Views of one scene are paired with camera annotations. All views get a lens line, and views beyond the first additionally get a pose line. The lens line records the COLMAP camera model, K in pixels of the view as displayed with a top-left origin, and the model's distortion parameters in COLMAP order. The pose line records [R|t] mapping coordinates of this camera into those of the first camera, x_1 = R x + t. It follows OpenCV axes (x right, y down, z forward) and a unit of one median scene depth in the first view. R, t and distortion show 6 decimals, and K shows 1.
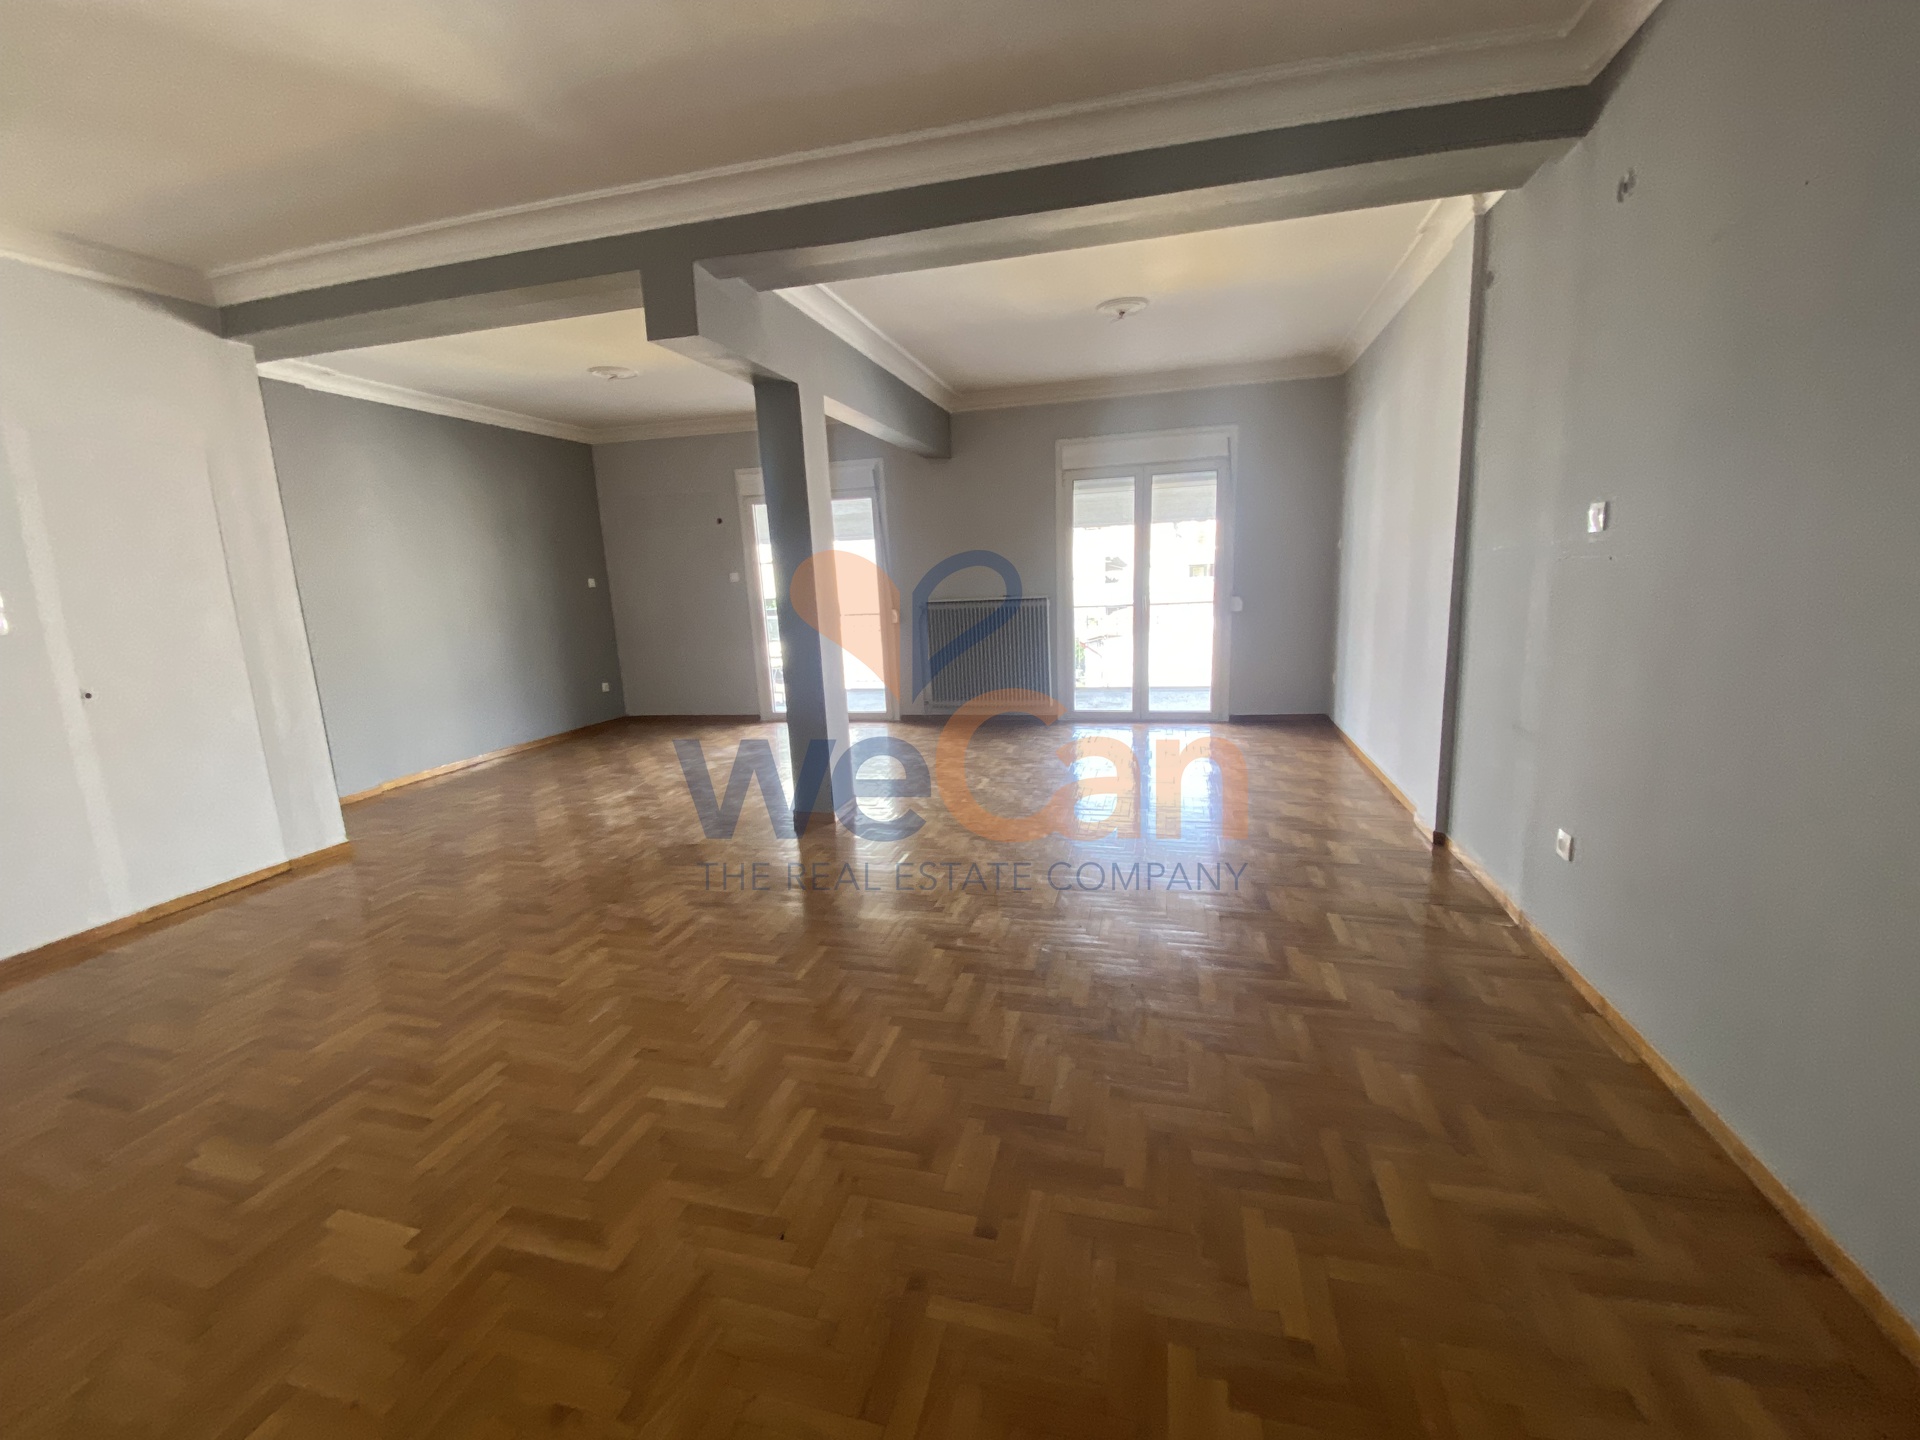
lens RADIAL K [[763.3, 0, 970.1], [0, 763.3, 724.0], [0, 0, 1]] dist [0.036526, -0.015284]
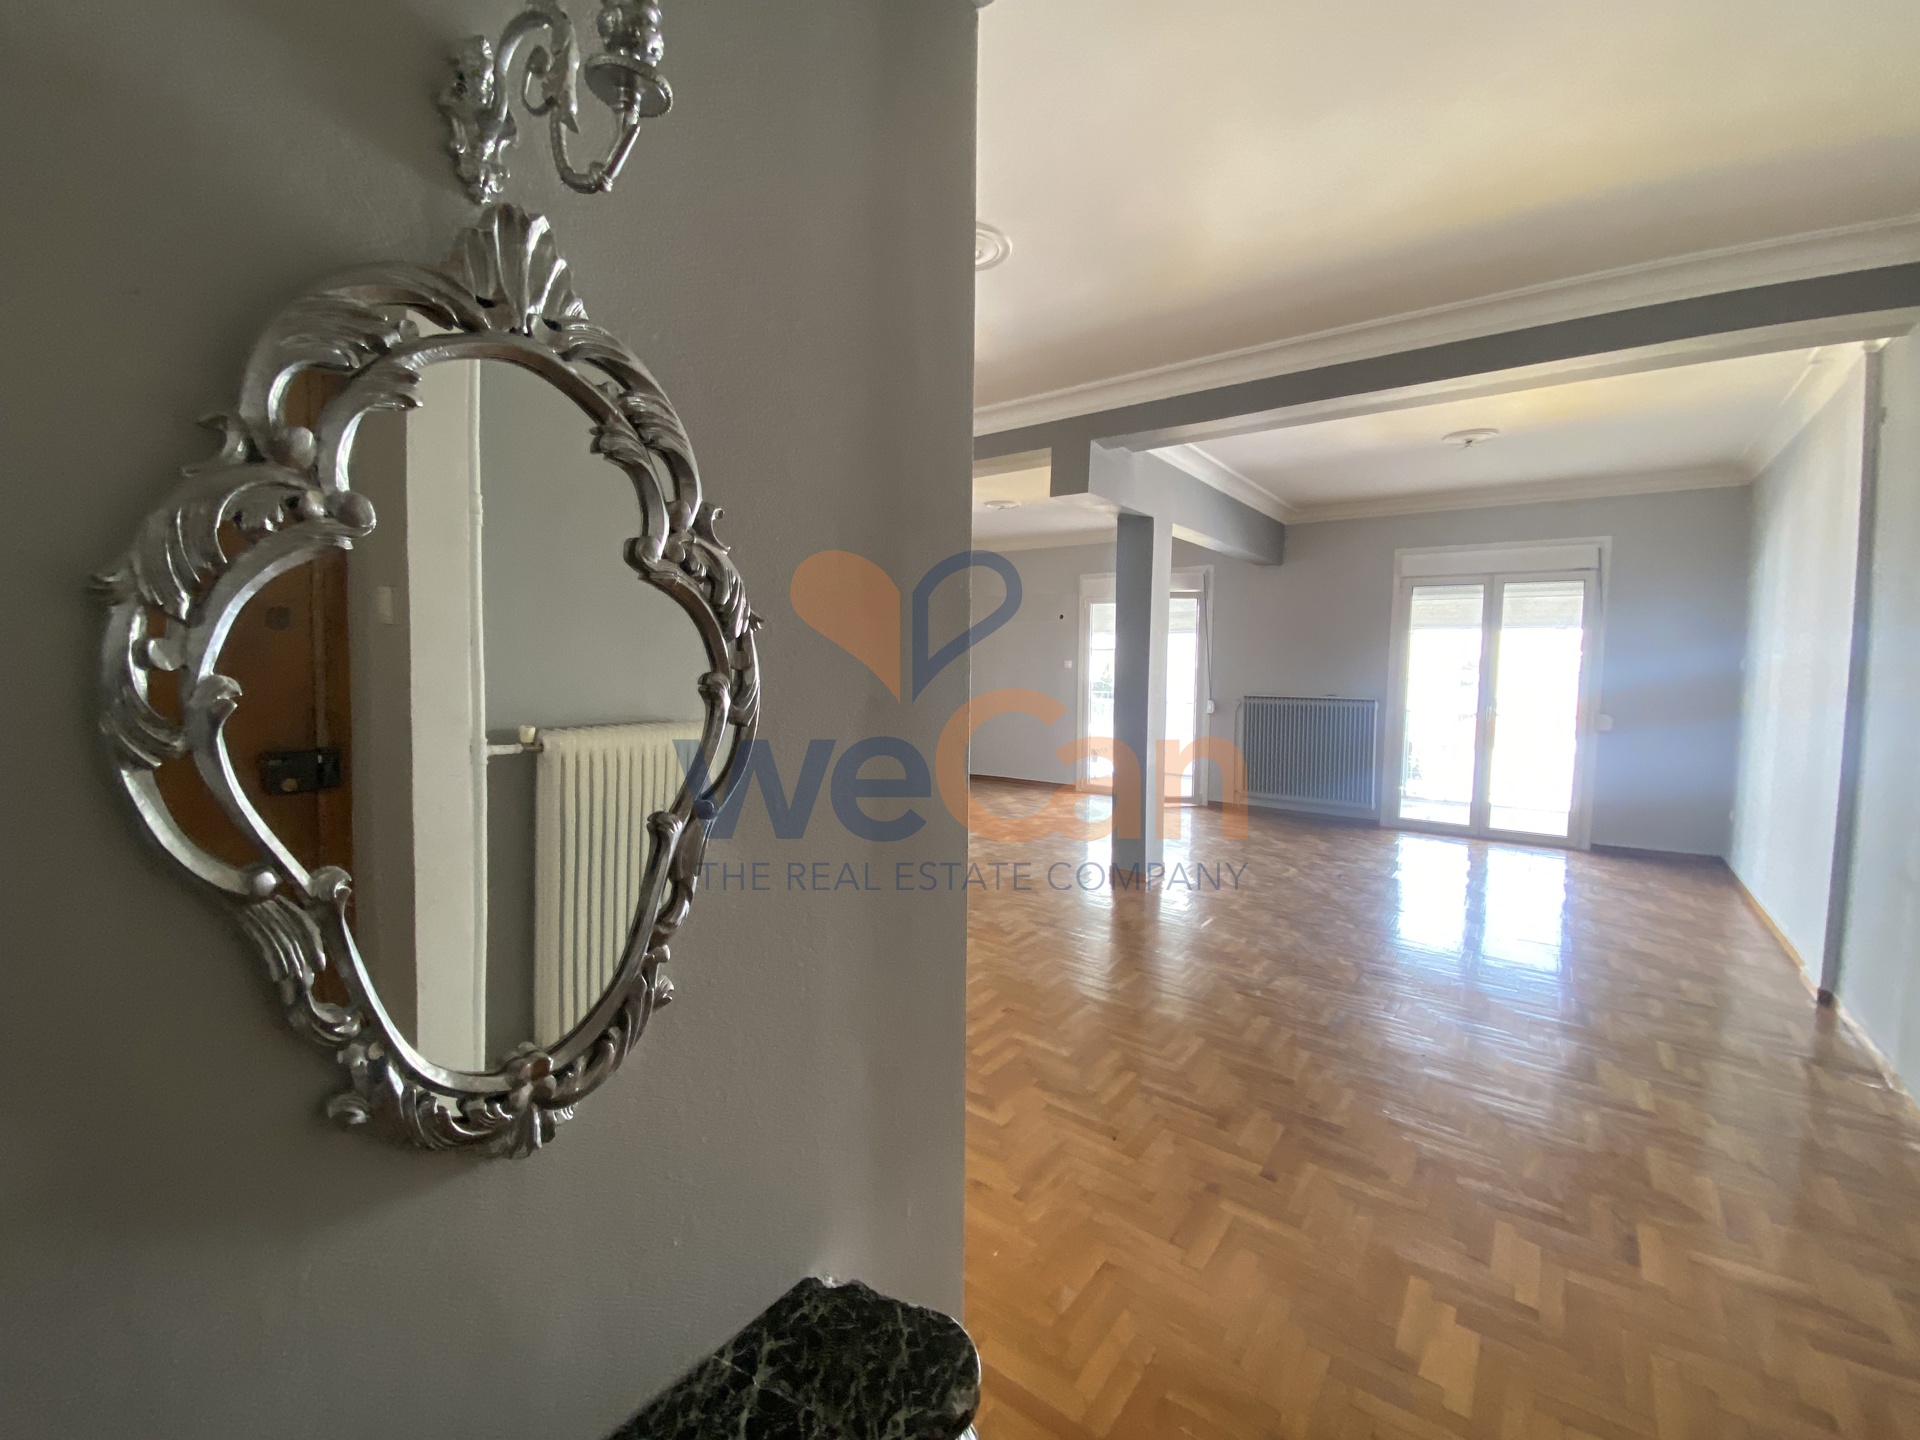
lens RADIAL K [[779.0, 0, 966.0], [0, 779.0, 713.7], [0, 0, 1]] dist [0.008640, -0.016887]
pose [[0.921790, 0.077011, -0.379963, -0.004751], [-0.123035, 0.987519, -0.098333, 0.030396], [0.367648, 0.137391, 0.919760, -0.223708]]
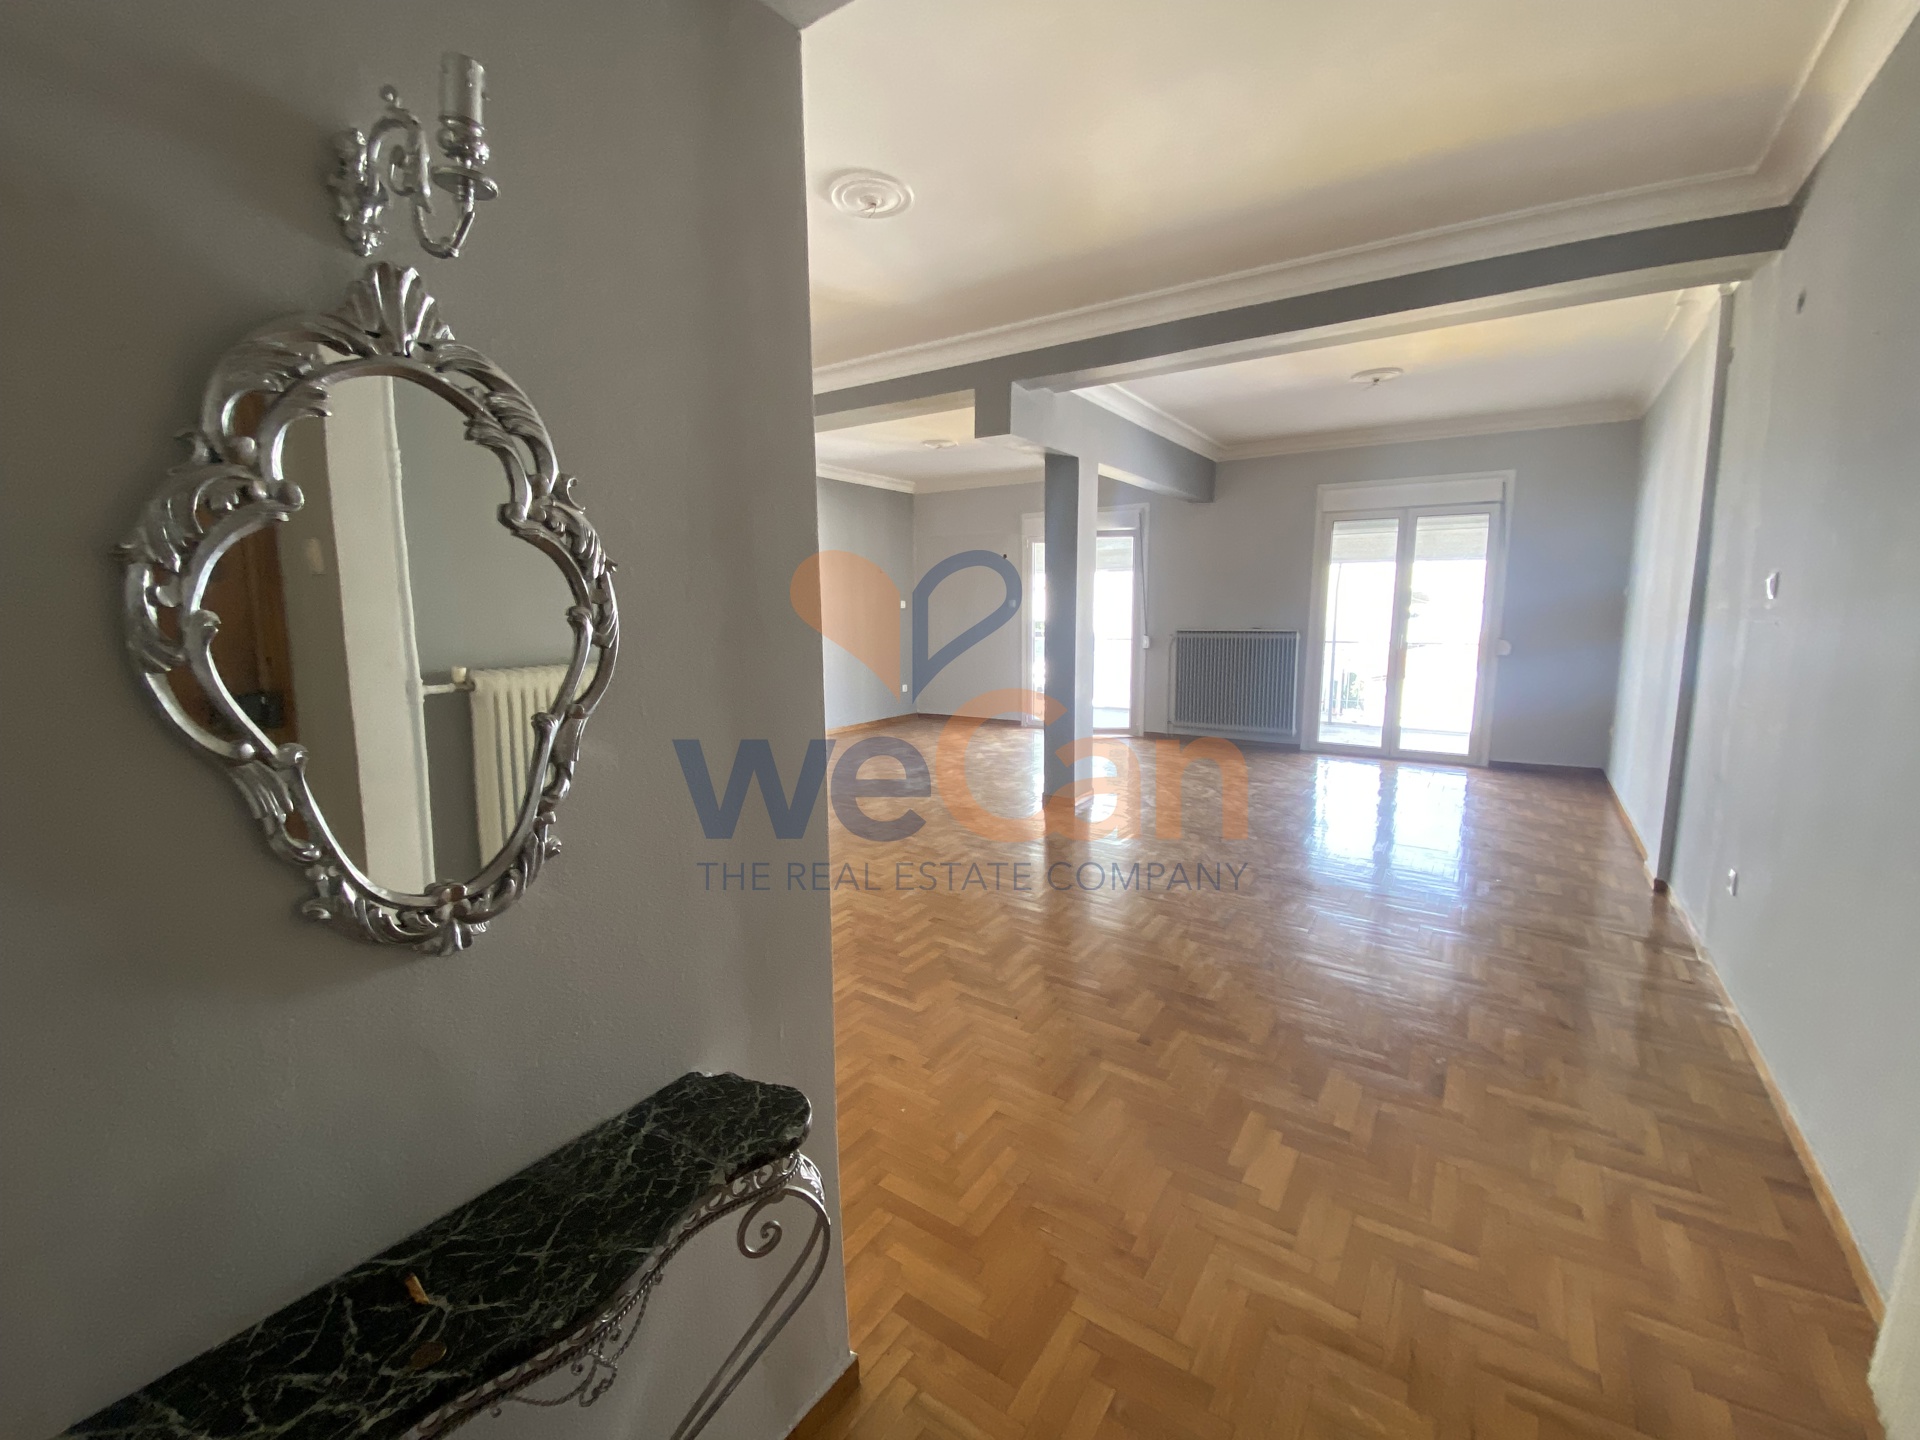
lens RADIAL K [[779.0, 0, 966.0], [0, 779.0, 713.7], [0, 0, 1]] dist [0.008640, -0.016887]
pose [[0.940755, 0.081525, -0.329142, 0.061800], [-0.096449, 0.994908, -0.029243, 0.038280], [0.325082, 0.059256, 0.943828, -0.262628]]
